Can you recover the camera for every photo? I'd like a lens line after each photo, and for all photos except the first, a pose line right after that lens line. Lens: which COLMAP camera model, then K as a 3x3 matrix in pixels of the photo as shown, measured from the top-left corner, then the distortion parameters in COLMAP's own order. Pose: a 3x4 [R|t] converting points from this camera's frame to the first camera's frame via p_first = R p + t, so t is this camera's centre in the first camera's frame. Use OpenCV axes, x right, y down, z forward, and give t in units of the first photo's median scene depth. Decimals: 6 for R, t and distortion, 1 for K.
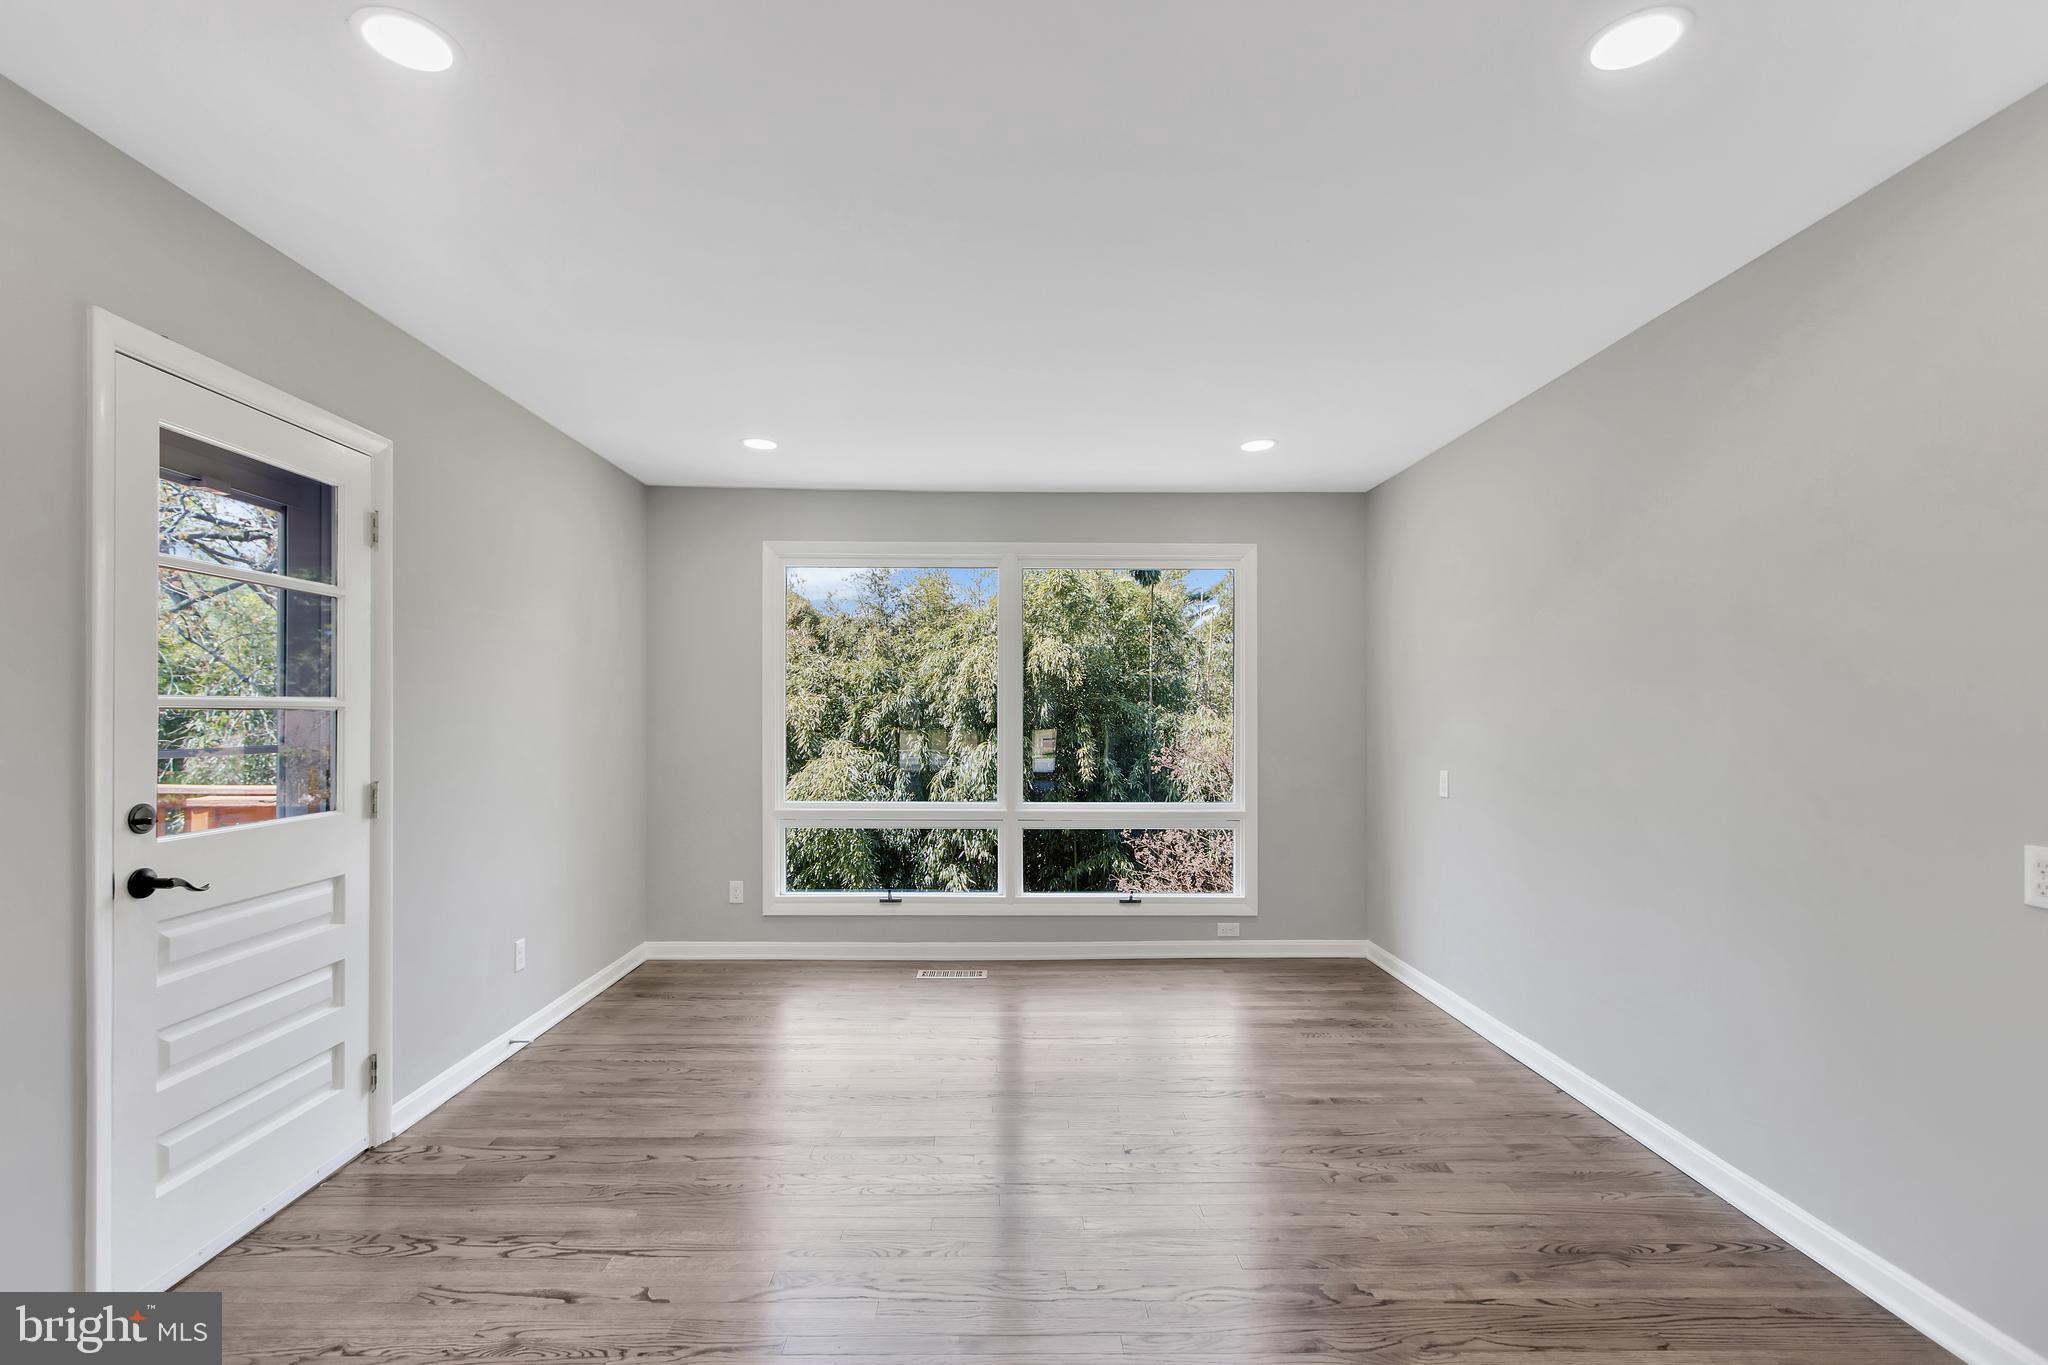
lens RADIAL K [[943.1, 0, 1026.3], [0, 943.1, 714.7], [0, 0, 1]] dist [0.002158, -0.000544]
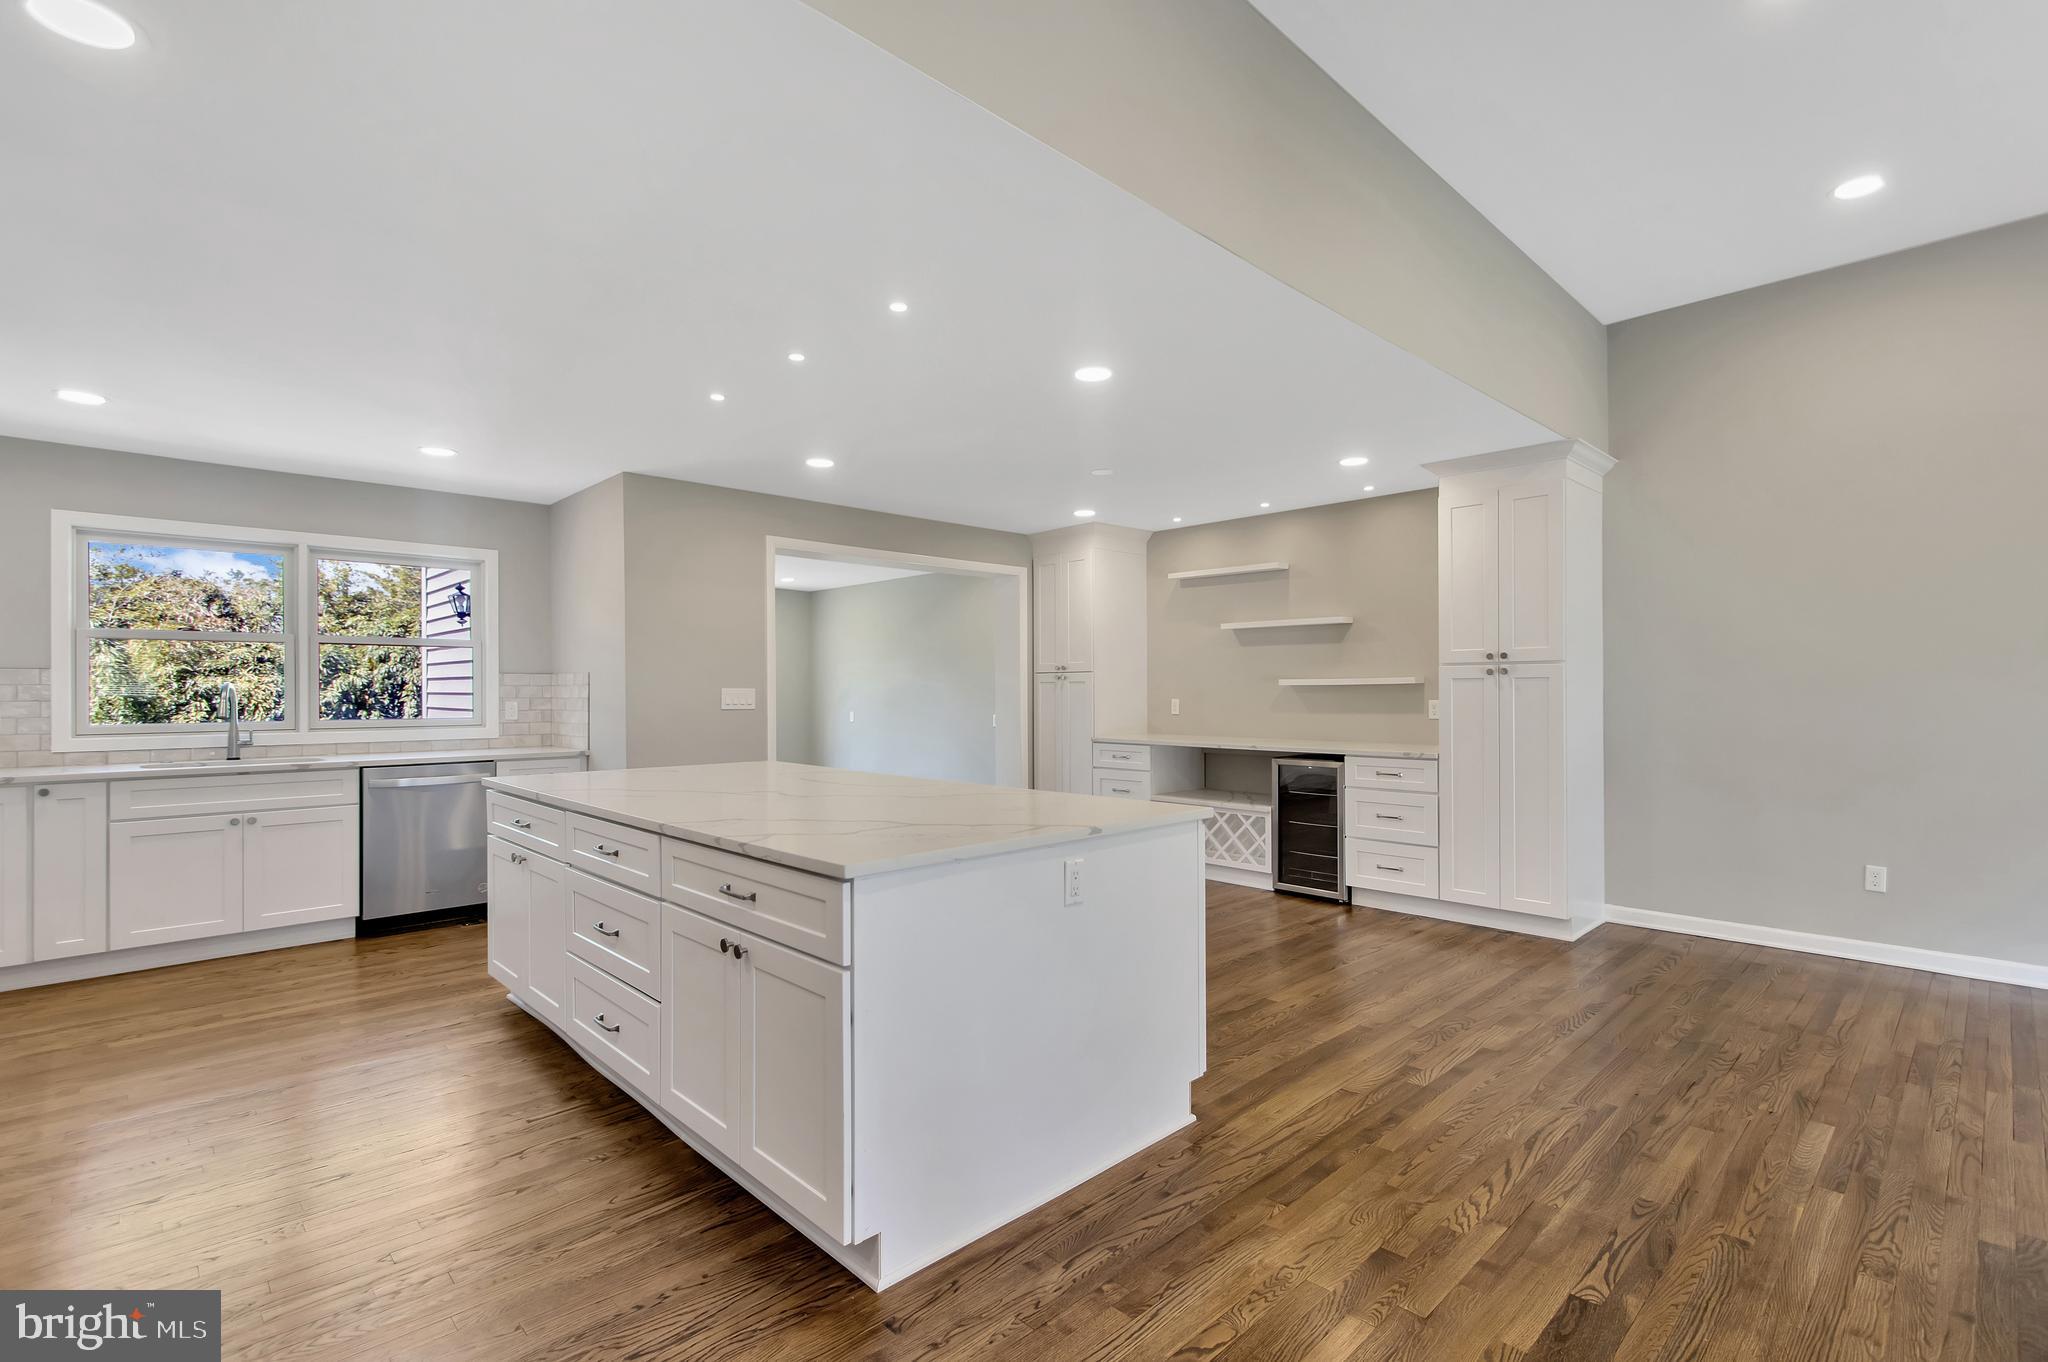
lens RADIAL K [[943.1, 0, 1007.4], [0, 943.1, 691.3], [0, 0, 1]] dist [0.002158, -0.000544]
pose [[0.741611, 0.000673, 0.670830, -0.307546], [0.002934, 0.999987, -0.004247, 0.005039], [-0.670824, 0.005118, 0.741599, -0.373370]]
